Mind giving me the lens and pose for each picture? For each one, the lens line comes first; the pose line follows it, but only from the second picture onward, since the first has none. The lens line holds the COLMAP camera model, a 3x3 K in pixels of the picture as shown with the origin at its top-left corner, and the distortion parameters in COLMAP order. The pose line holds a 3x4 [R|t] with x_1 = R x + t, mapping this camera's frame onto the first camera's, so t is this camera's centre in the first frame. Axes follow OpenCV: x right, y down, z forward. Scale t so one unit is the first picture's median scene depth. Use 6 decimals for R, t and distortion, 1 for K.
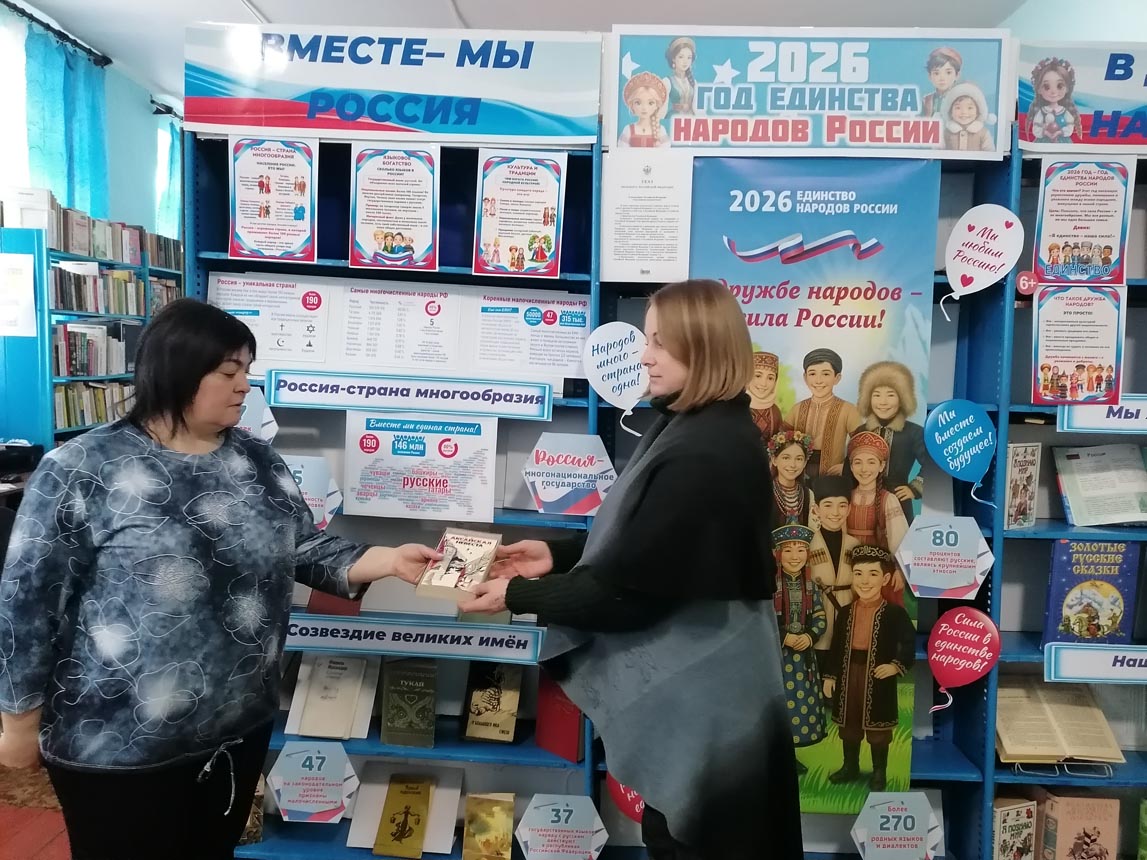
lens RADIAL K [[870.4, 0, 577.7], [0, 870.4, 432.2], [0, 0, 1]] dist [0.044737, -0.022582]
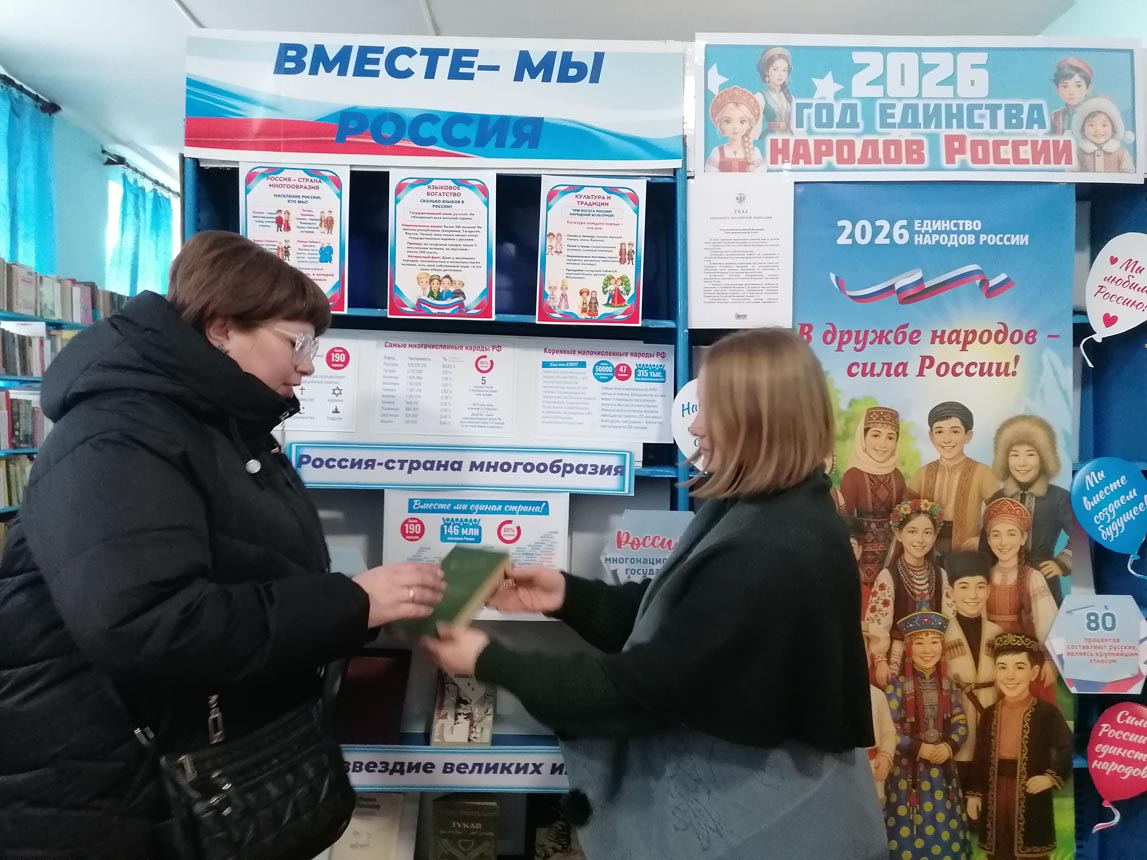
lens RADIAL K [[870.4, 0, 580.0], [0, 870.4, 429.1], [0, 0, 1]] dist [0.044737, -0.022582]
pose [[0.997792, -0.024783, 0.061622, -0.132782], [0.028613, 0.997661, -0.062081, -0.026180], [-0.059940, 0.063707, 0.996167, 0.170325]]
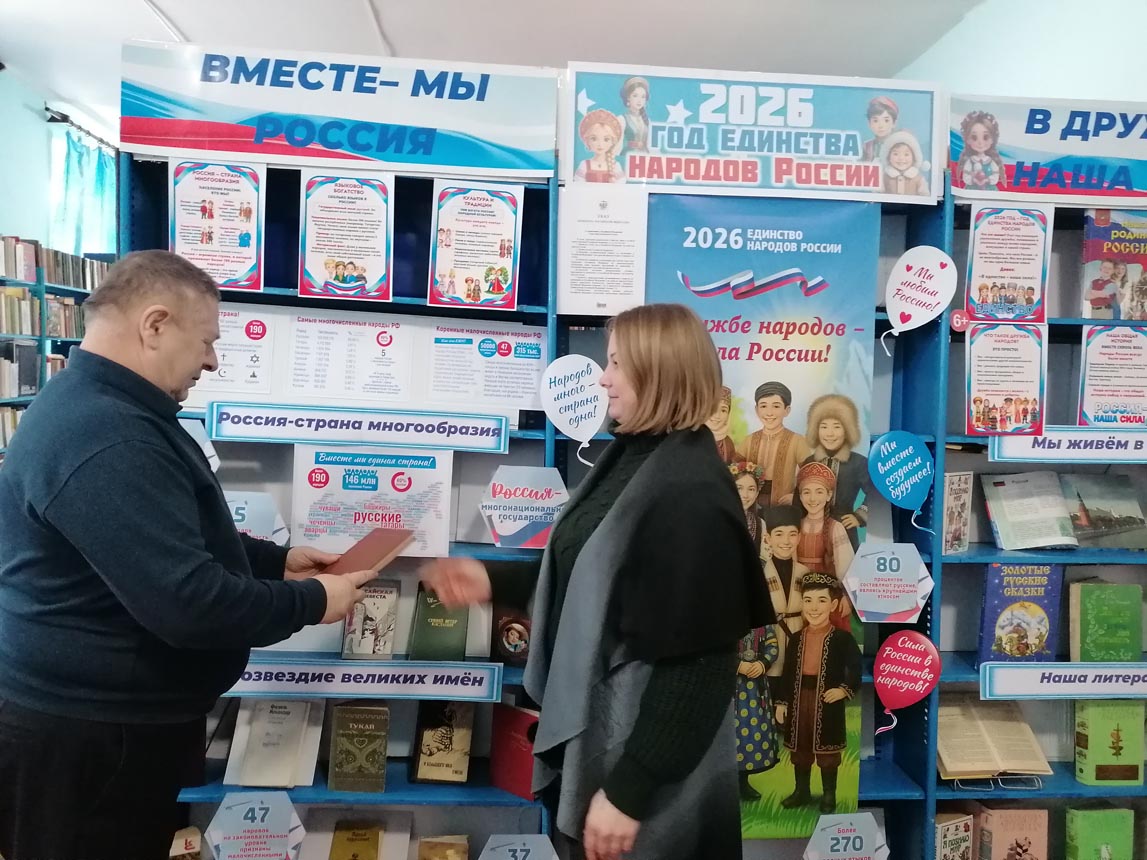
lens RADIAL K [[870.4, 0, 581.3], [0, 870.4, 431.2], [0, 0, 1]] dist [0.044737, -0.022582]
pose [[0.994000, -0.003617, 0.109316, -0.056096], [0.006061, 0.999739, -0.022038, -0.016236], [-0.109208, 0.022569, 0.993763, 0.005382]]
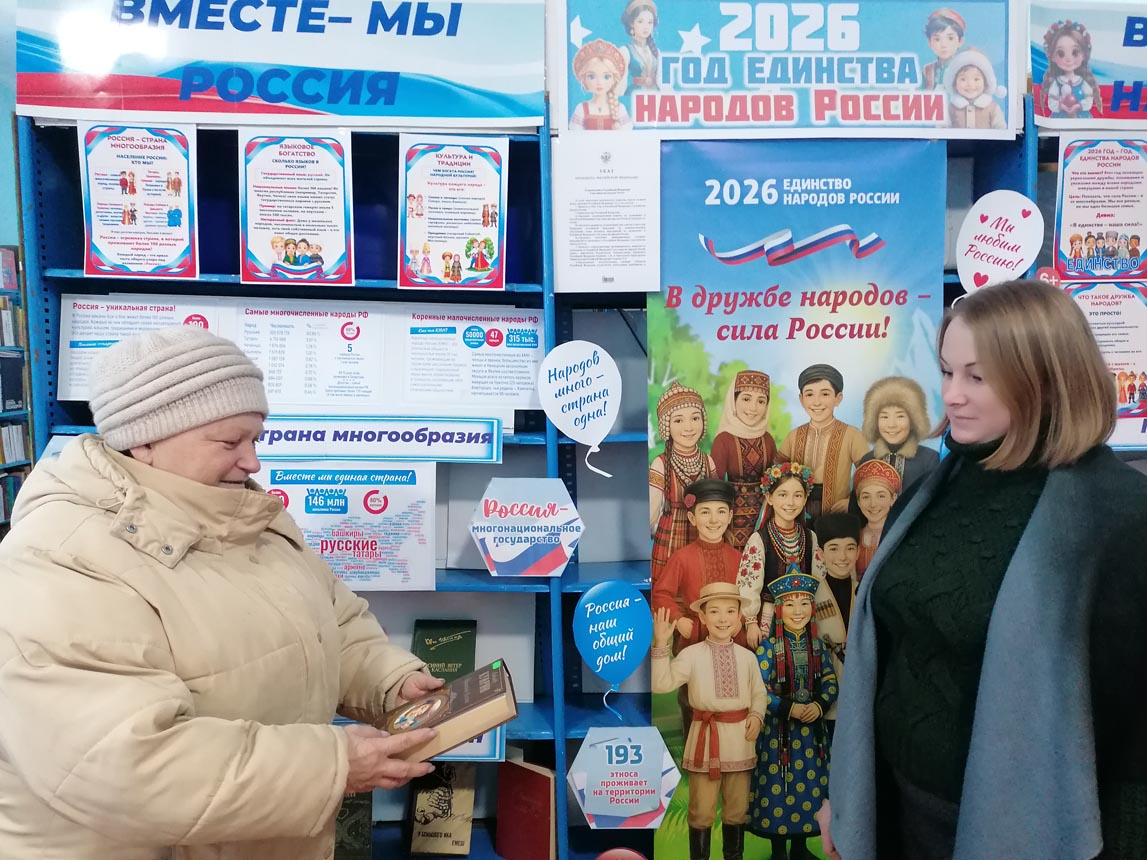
lens RADIAL K [[870.4, 0, 577.4], [0, 870.4, 431.0], [0, 0, 1]] dist [0.044737, -0.022582]
pose [[0.995962, -0.040994, 0.079864, -0.024007], [0.042227, 0.999013, -0.013810, -0.029256], [-0.079219, 0.017126, 0.996710, 0.175632]]
